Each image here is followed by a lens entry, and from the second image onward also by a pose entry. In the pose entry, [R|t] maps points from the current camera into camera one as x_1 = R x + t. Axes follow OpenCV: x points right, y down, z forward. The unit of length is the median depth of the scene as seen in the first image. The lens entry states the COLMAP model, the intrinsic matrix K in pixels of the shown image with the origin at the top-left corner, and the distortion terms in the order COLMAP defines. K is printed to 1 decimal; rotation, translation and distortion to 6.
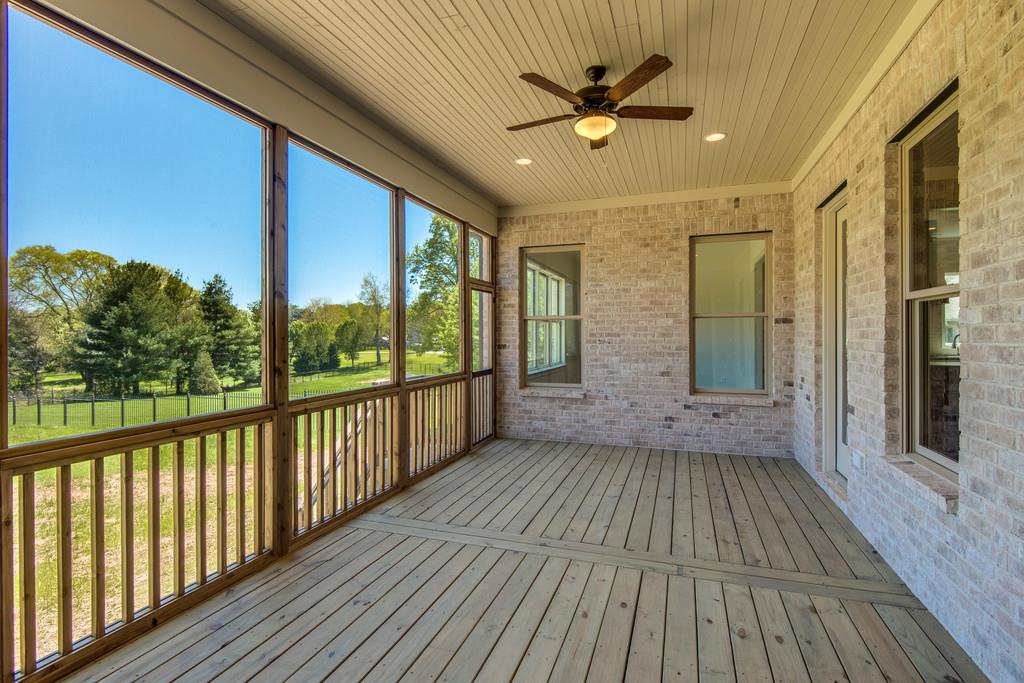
lens RADIAL K [[466.6, 0, 517.9], [0, 466.6, 335.6], [0, 0, 1]] dist [0.012920, -0.000202]
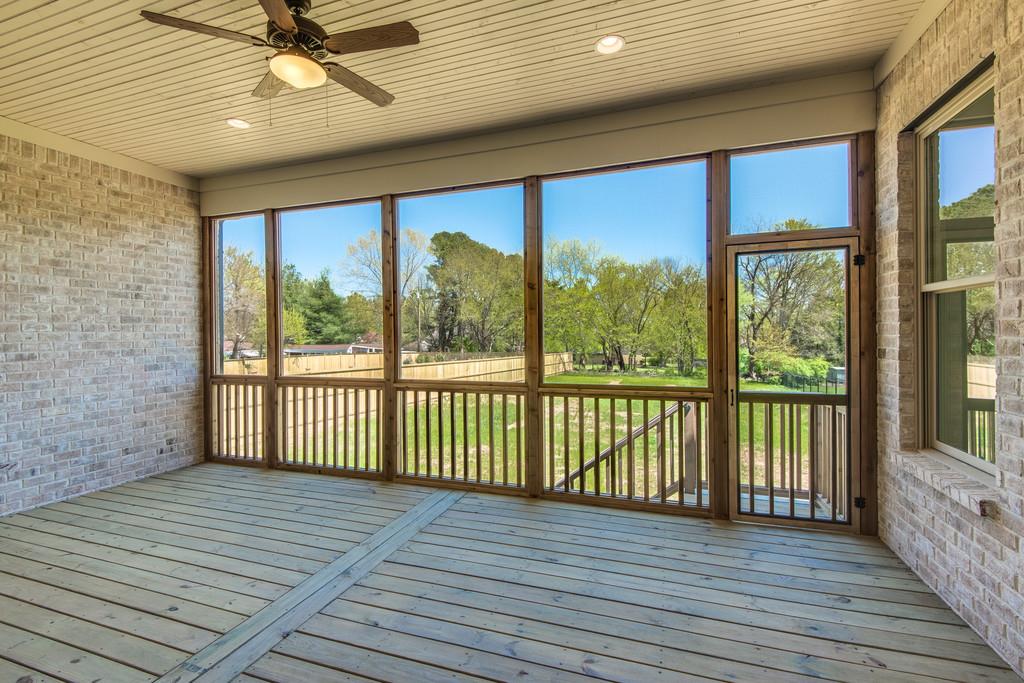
lens RADIAL K [[466.6, 0, 517.0], [0, 466.6, 332.1], [0, 0, 1]] dist [0.012920, -0.000202]
pose [[0.020520, 0.011065, -0.999728, 1.065852], [0.012832, 0.999853, 0.011330, -0.021592], [0.999707, -0.013061, 0.020375, 1.471493]]
